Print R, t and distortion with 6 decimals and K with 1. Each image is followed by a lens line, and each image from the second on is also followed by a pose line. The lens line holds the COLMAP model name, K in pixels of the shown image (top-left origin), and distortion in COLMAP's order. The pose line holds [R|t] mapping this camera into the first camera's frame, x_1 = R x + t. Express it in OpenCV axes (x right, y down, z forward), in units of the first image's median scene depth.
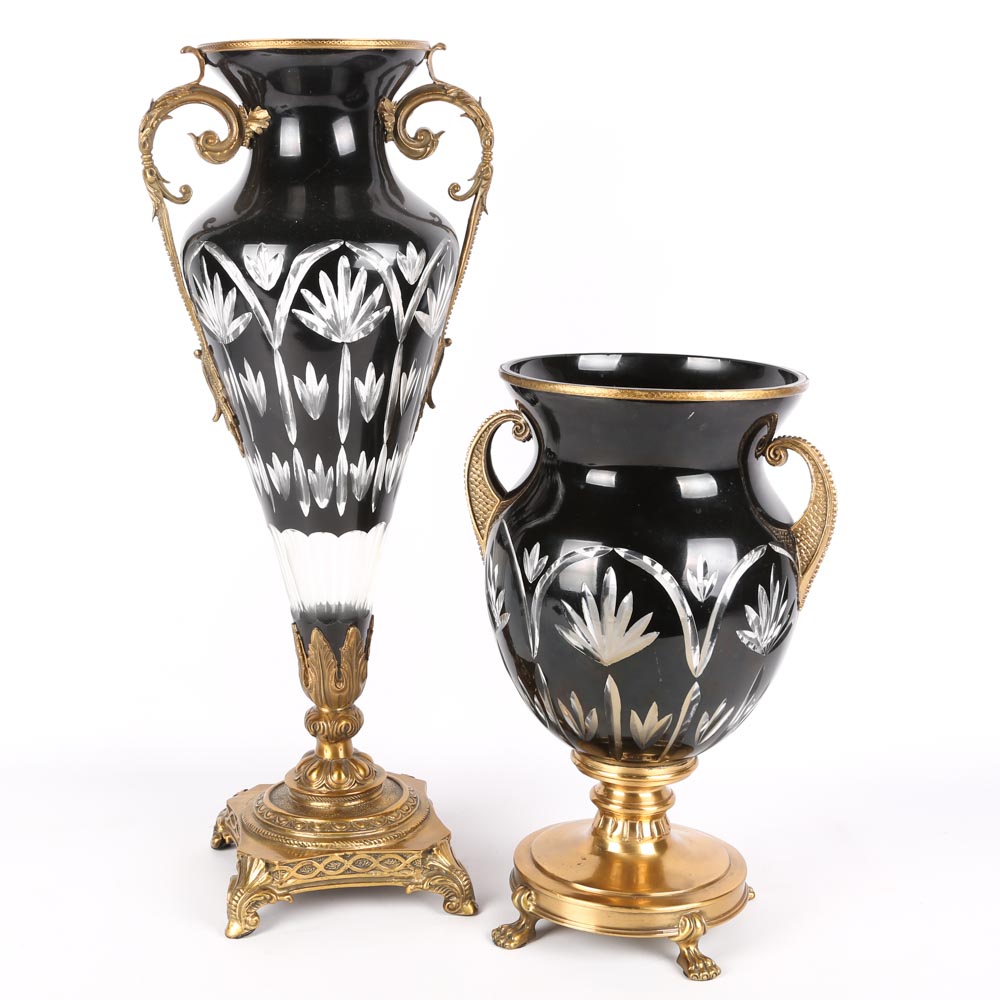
lens RADIAL K [[1867.8, 0, 500.0], [0, 1867.8, 500.0], [0, 0, 1]] dist [0.022593, 0.076275]
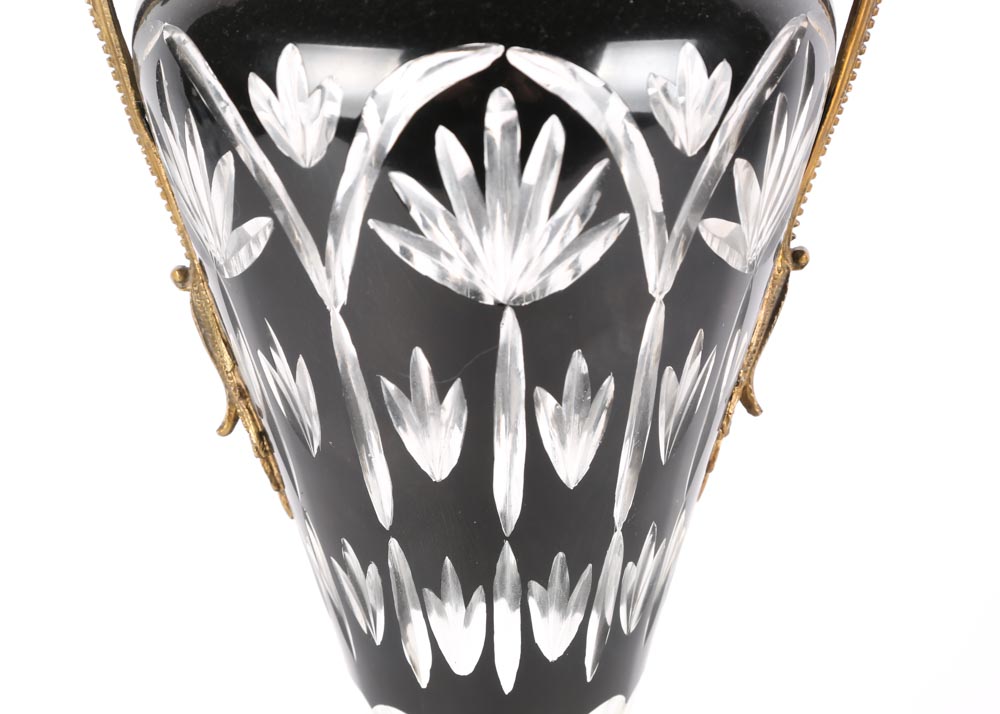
lens RADIAL K [[2404.2, 0, 521.5], [0, 2404.2, 357.0], [0, 0, 1]] dist [0.200683, 0.393180]
pose [[0.979751, 0.057240, -0.191862, 0.014618], [-0.033507, 0.991624, 0.124735, -0.129723], [0.197394, -0.115781, 0.973463, 0.497172]]
